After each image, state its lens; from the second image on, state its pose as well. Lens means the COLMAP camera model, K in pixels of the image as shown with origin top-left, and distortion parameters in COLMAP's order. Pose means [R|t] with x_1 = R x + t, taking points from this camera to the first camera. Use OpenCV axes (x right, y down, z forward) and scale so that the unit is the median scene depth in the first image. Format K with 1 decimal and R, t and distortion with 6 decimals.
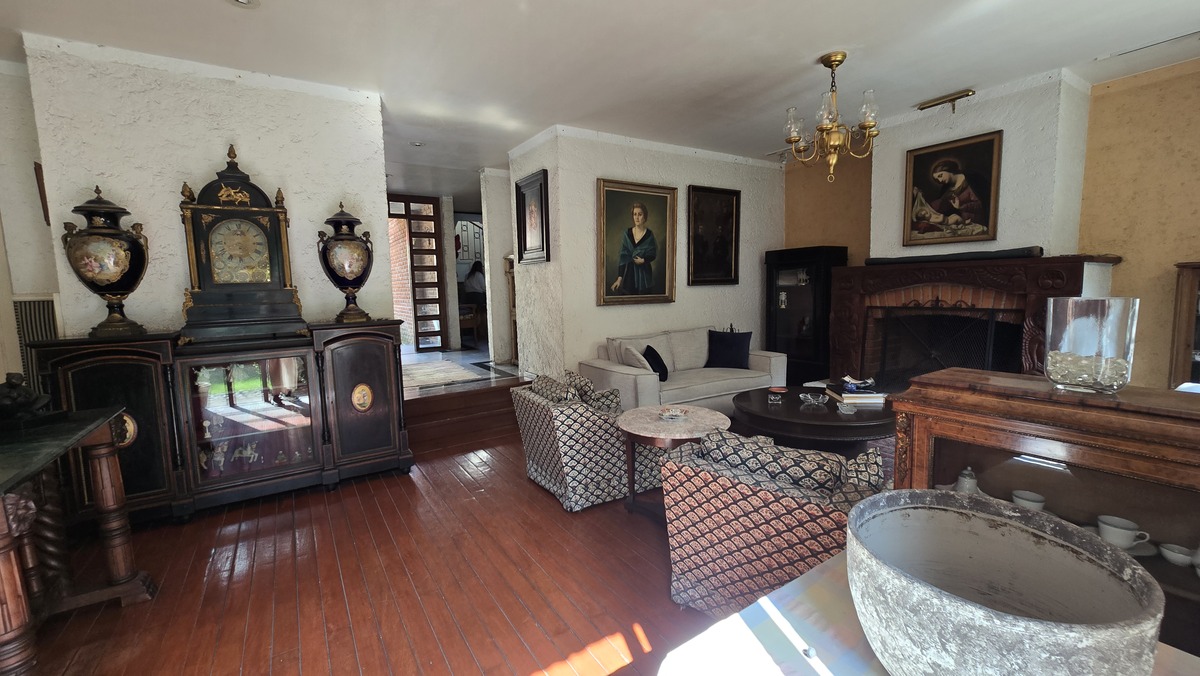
lens RADIAL K [[489.4, 0, 601.1], [0, 489.4, 337.3], [0, 0, 1]] dist [0.000394, -0.000098]
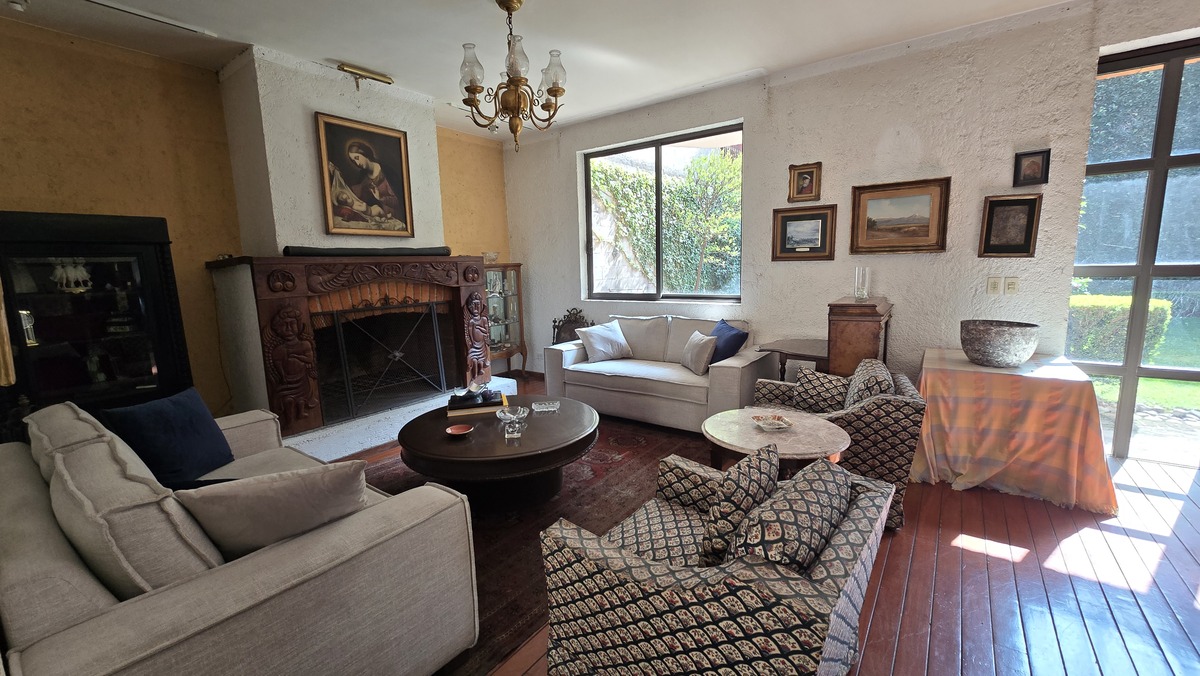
lens RADIAL K [[489.4, 0, 600.6], [0, 489.4, 339.8], [0, 0, 1]] dist [0.000394, -0.000098]
pose [[-0.366235, -0.113825, 0.923535, -0.322209], [0.130110, 0.976476, 0.171946, -0.105871], [-0.921381, 0.183134, -0.342810, 0.969753]]
